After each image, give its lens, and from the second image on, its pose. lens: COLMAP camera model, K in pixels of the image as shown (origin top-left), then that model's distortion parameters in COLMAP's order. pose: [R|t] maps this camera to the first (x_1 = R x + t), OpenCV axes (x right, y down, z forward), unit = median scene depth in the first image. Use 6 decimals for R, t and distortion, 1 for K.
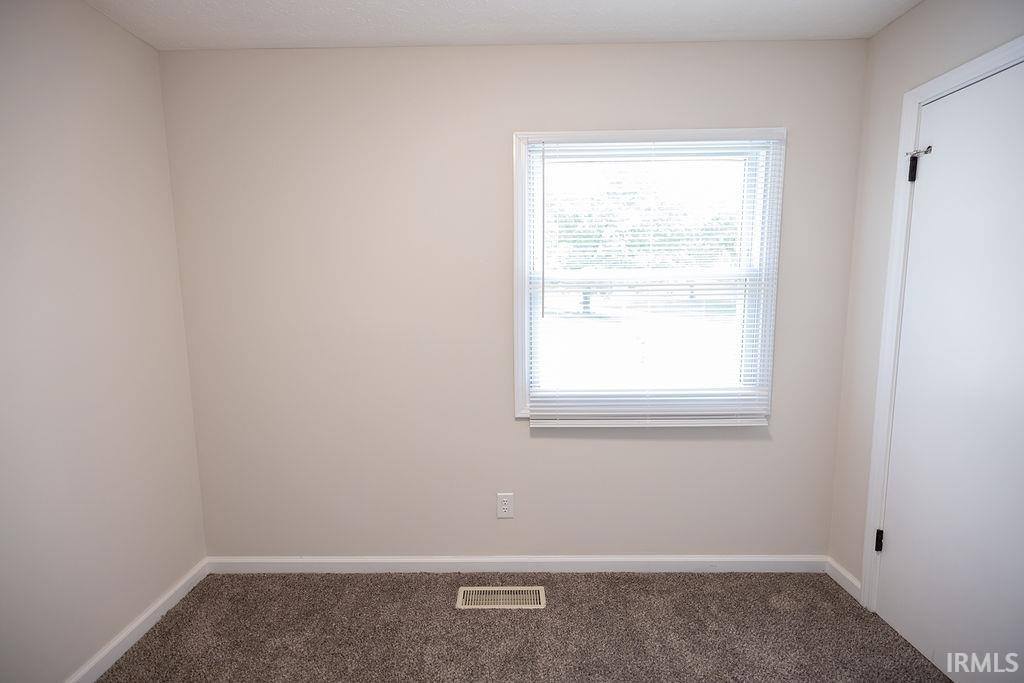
lens RADIAL K [[429.1, 0, 506.9], [0, 429.1, 334.0], [0, 0, 1]] dist [0.002824, 0.000404]
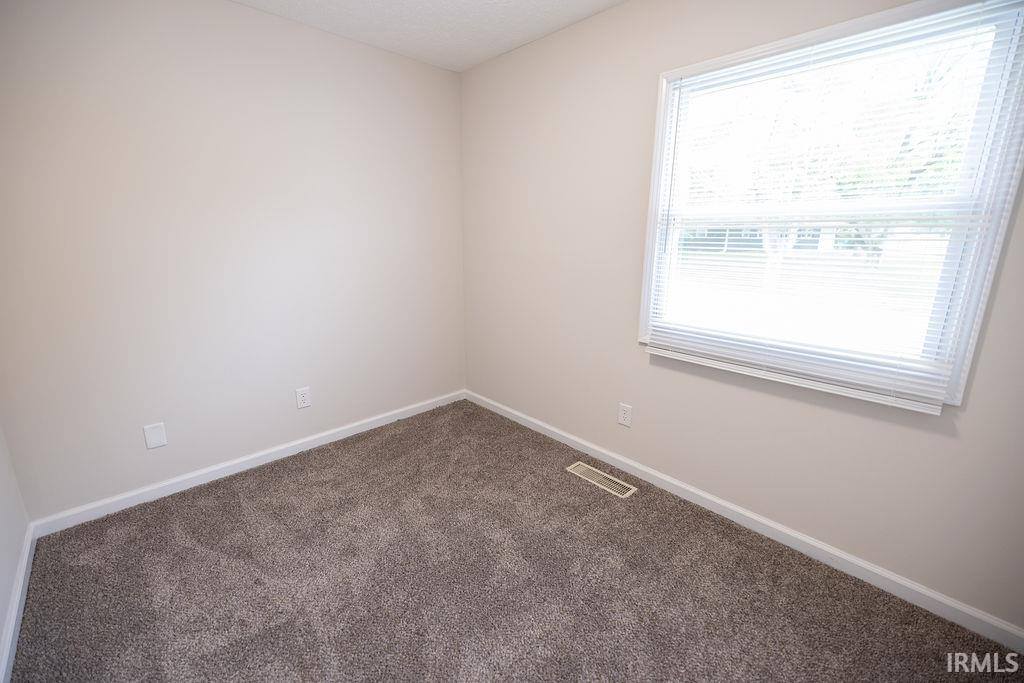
lens RADIAL K [[437.2, 0, 492.1], [0, 437.2, 330.7], [0, 0, 1]] dist [-0.000757, -0.000087]
pose [[0.666882, 0.174675, -0.724402, 0.609046], [-0.078614, 0.983204, 0.164708, 0.006709], [0.741005, -0.052893, 0.669413, -0.056335]]
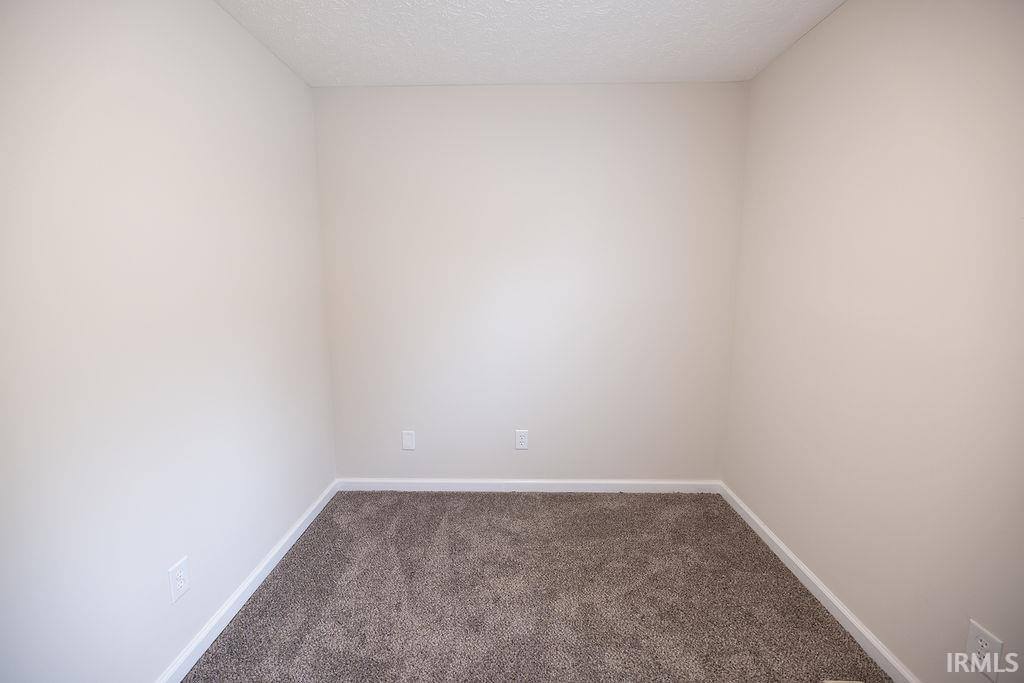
lens RADIAL K [[424.6, 0, 493.6], [0, 424.6, 329.5], [0, 0, 1]] dist [0.000265, 0.000062]
pose [[-0.038341, 0.134415, -0.990183, 0.556369], [-0.090432, 0.986379, 0.137400, -0.041984], [0.995164, 0.094813, -0.025663, 0.338994]]
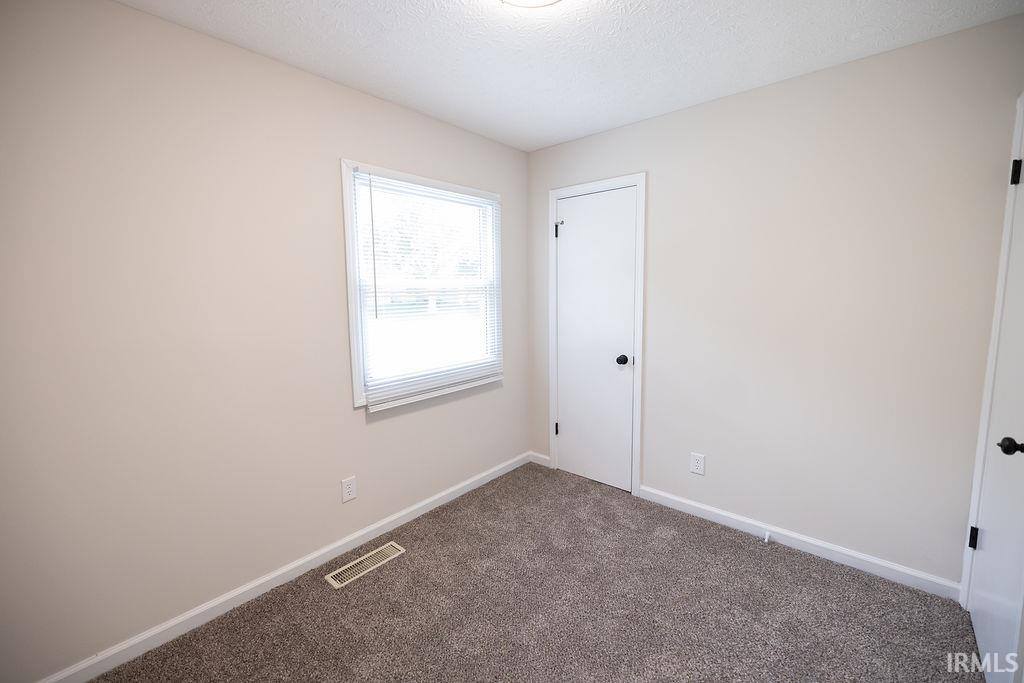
lens RADIAL K [[439.0, 0, 505.0], [0, 439.0, 333.6], [0, 0, 1]] dist [0.001384, 0.000404]
pose [[0.644825, -0.075074, 0.760634, -0.611451], [0.085626, 0.995995, 0.025715, 0.004024], [-0.759519, 0.048549, 0.648671, -0.068258]]
